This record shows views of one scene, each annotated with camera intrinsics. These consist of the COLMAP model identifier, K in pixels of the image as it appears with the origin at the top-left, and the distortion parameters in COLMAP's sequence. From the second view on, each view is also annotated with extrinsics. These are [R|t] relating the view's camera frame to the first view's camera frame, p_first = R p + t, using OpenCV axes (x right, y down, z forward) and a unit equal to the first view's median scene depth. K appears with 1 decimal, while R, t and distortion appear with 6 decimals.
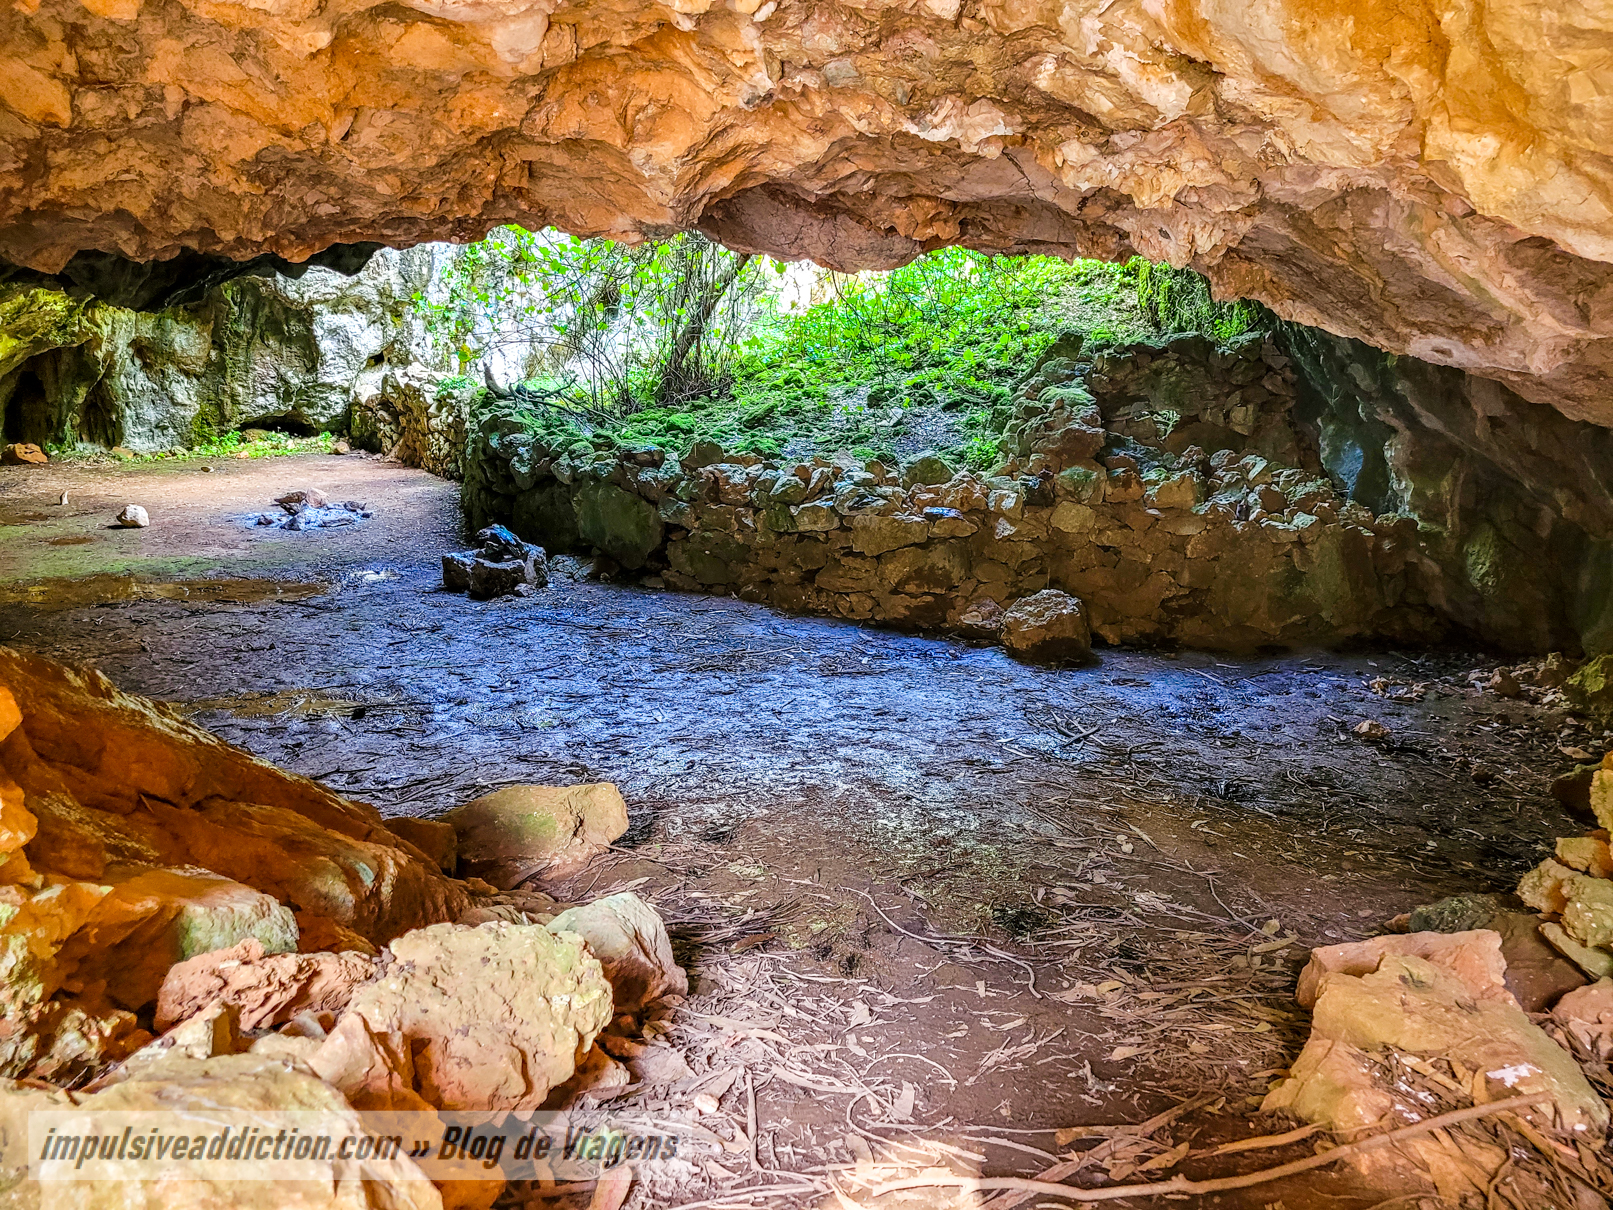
lens RADIAL K [[1194.7, 0, 826.2], [0, 1194.7, 626.5], [0, 0, 1]] dist [0.064573, -0.053019]
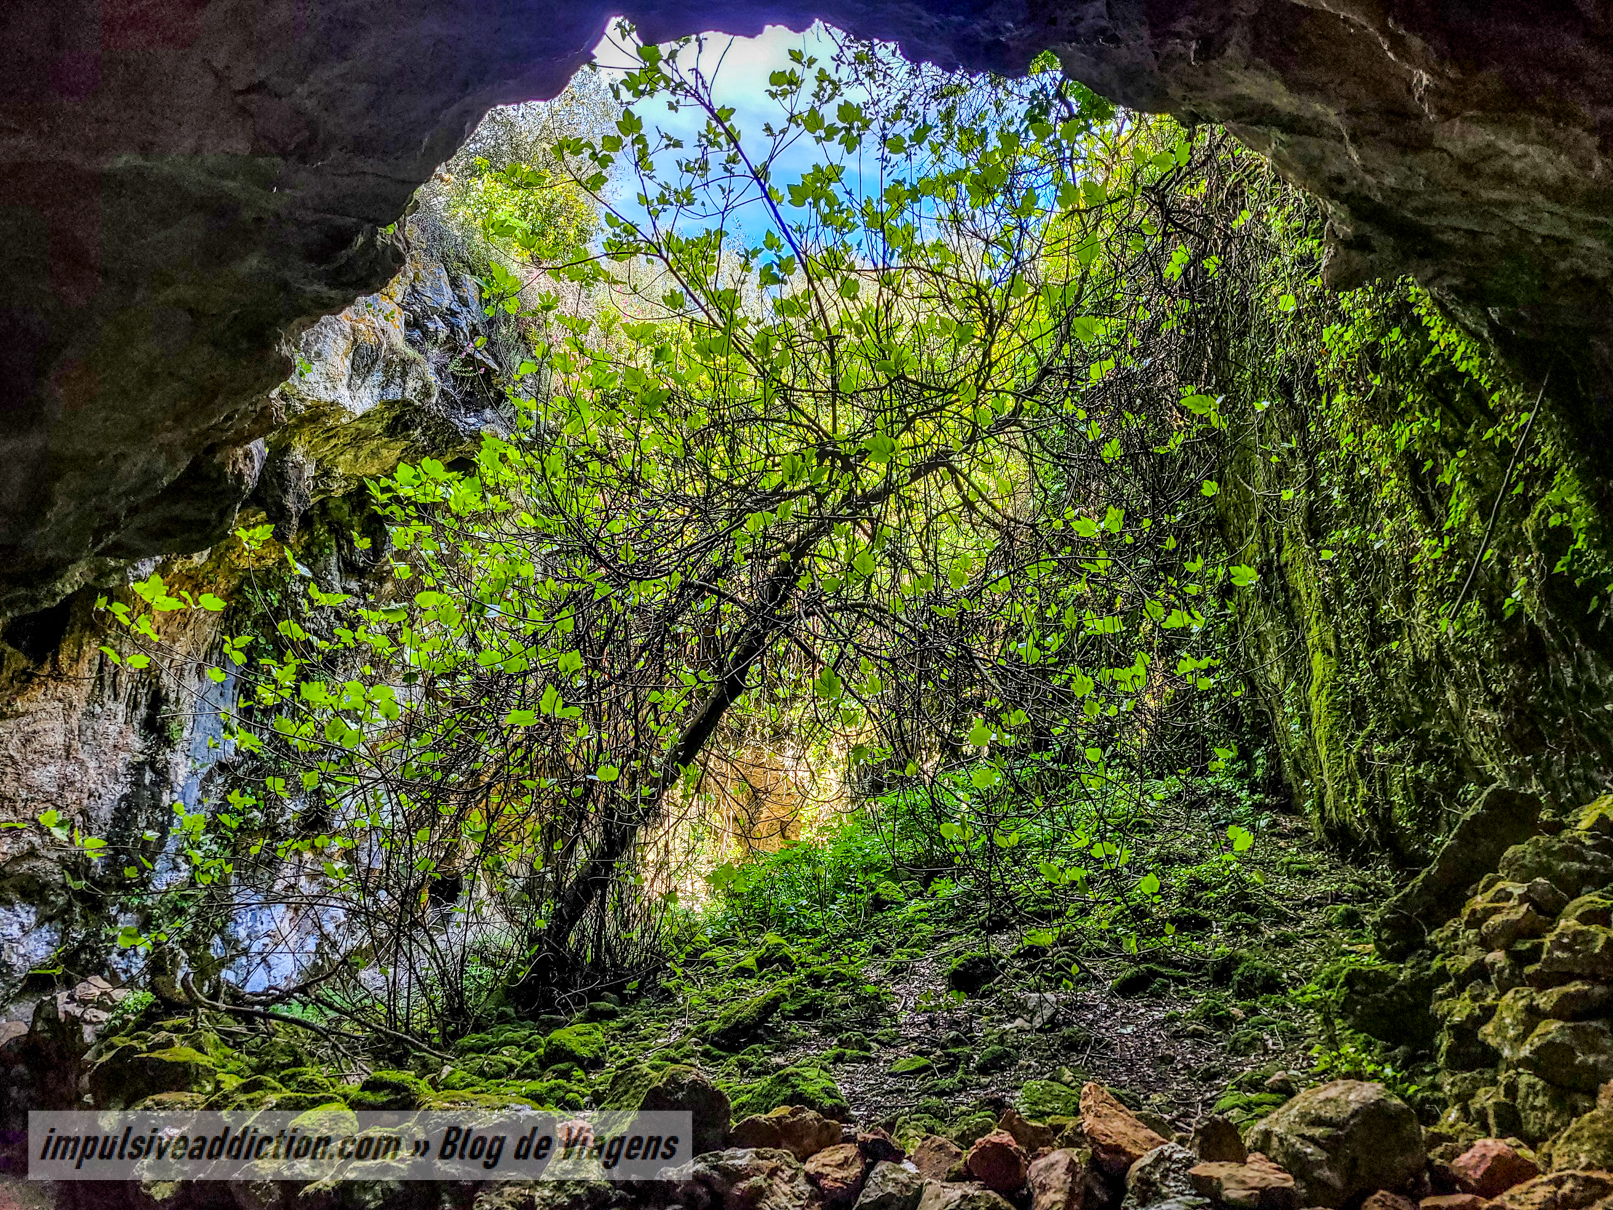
lens RADIAL K [[1201.3, 0, 833.7], [0, 1201.3, 645.3], [0, 0, 1]] dist [0.067462, -0.055687]
pose [[0.991276, -0.000781, 0.131803, -0.069466], [0.063348, 0.879735, -0.471225, -0.065112], [-0.115583, 0.475463, 0.872110, 0.418618]]
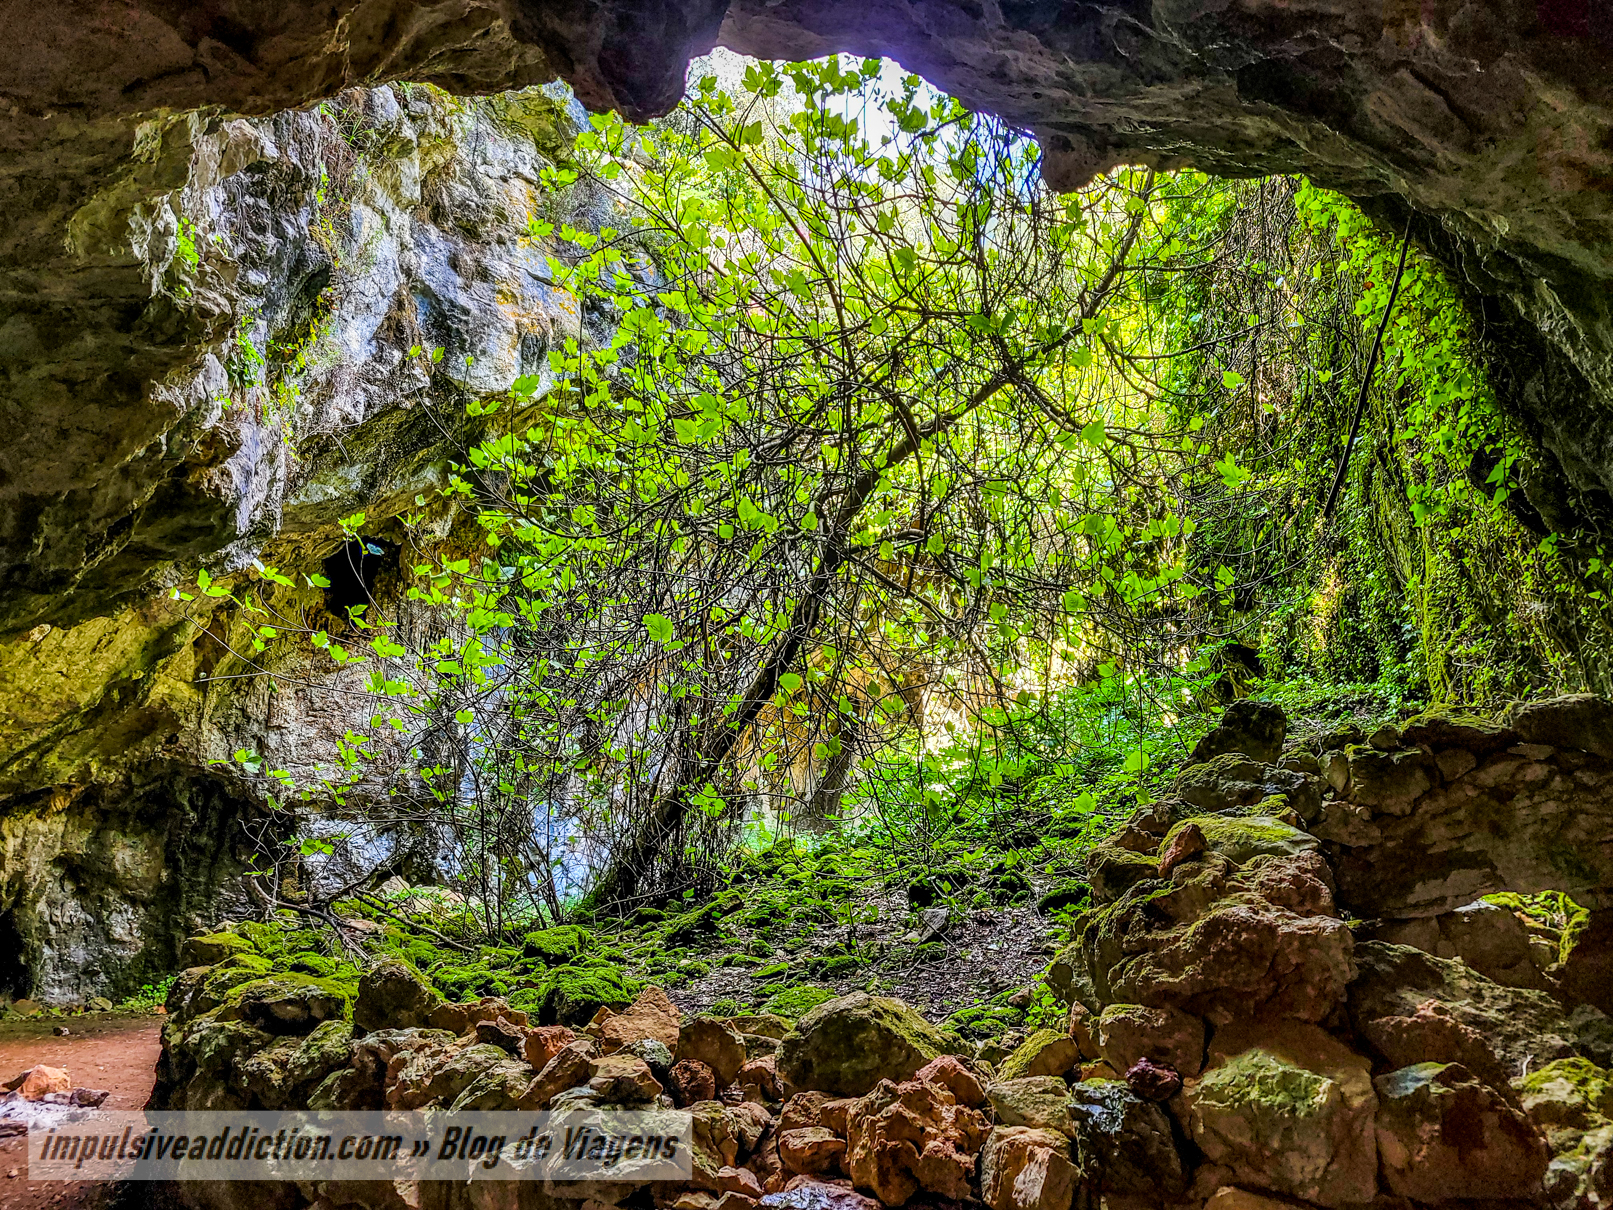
lens RADIAL K [[1201.0, 0, 834.8], [0, 1201.0, 624.2], [0, 0, 1]] dist [0.077779, -0.072957]
pose [[0.974803, -0.064135, -0.213651, 0.105897], [-0.034524, 0.902860, -0.428545, -0.057799], [0.220382, 0.425123, 0.877896, 0.402582]]
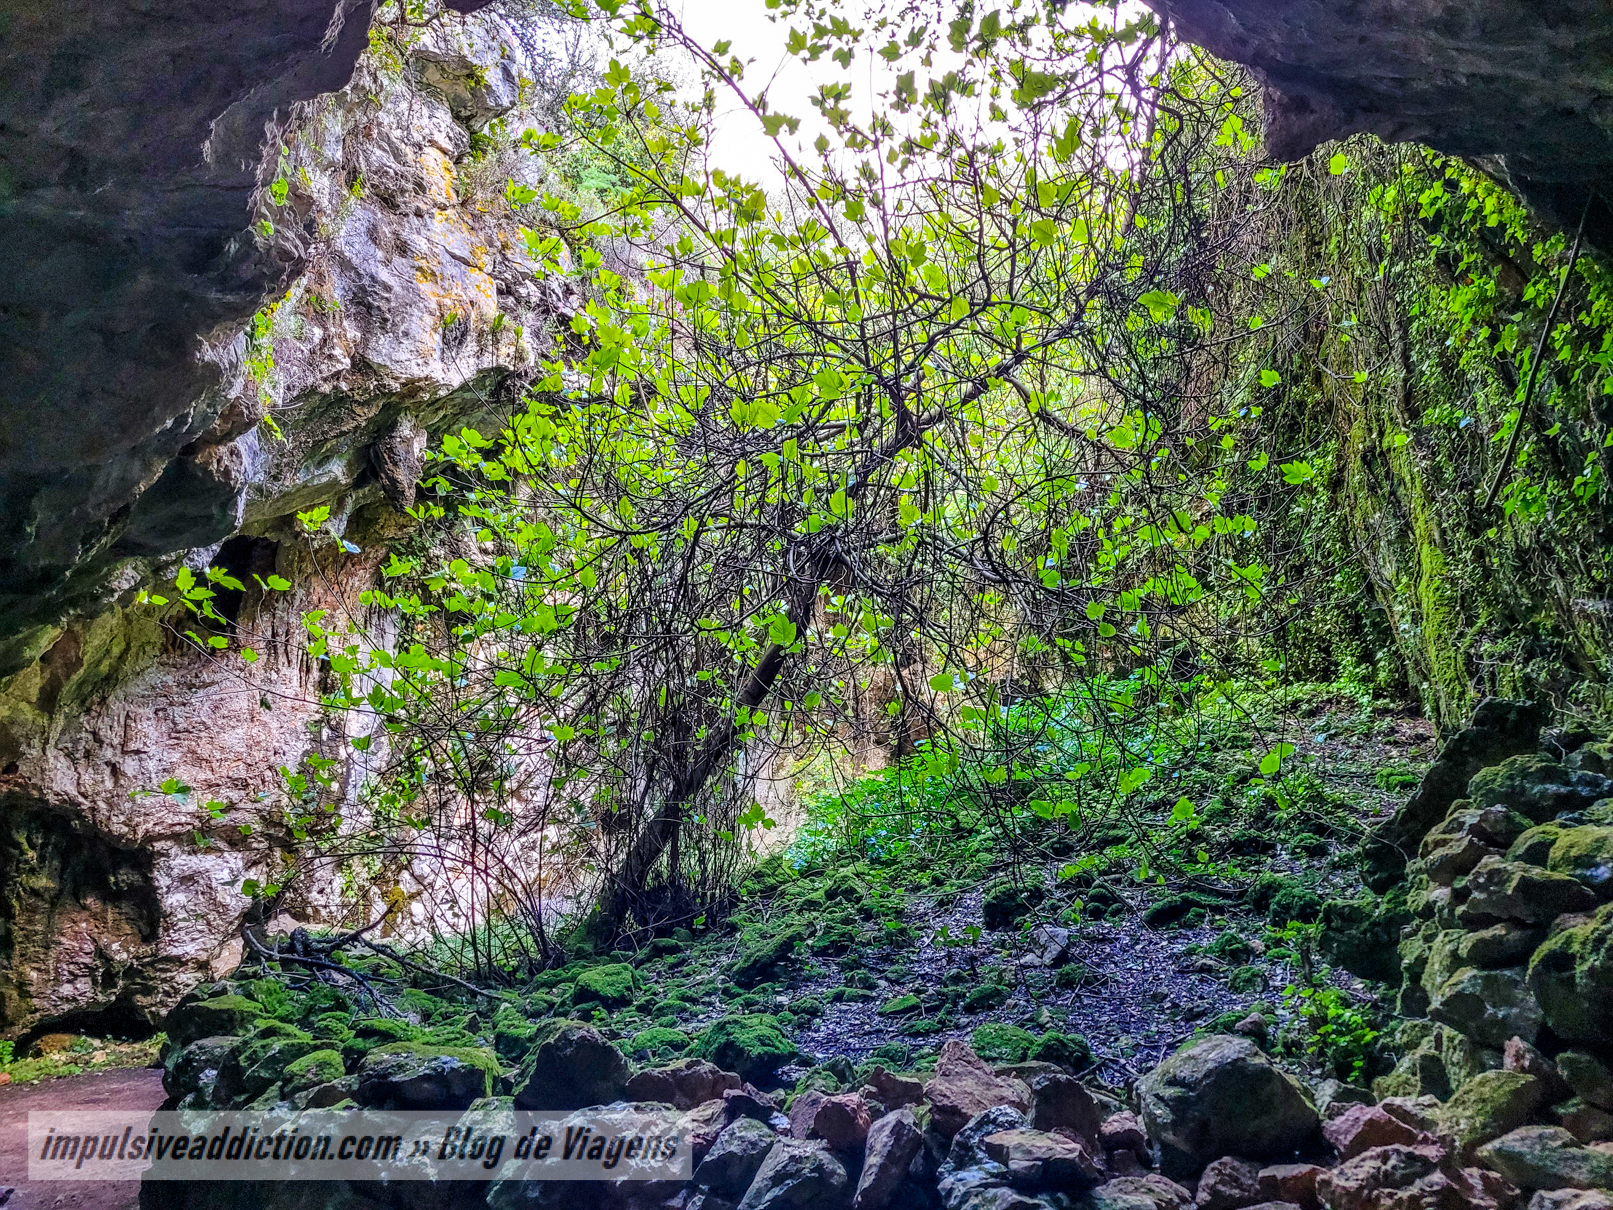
lens RADIAL K [[1194.7, 0, 826.2], [0, 1194.7, 626.5], [0, 0, 1]] dist [0.064573, -0.053019]
pose [[0.996146, -0.072273, -0.049691, 0.001833], [0.043704, 0.900229, -0.433218, -0.070787], [0.076043, 0.429377, 0.899918, 0.419109]]
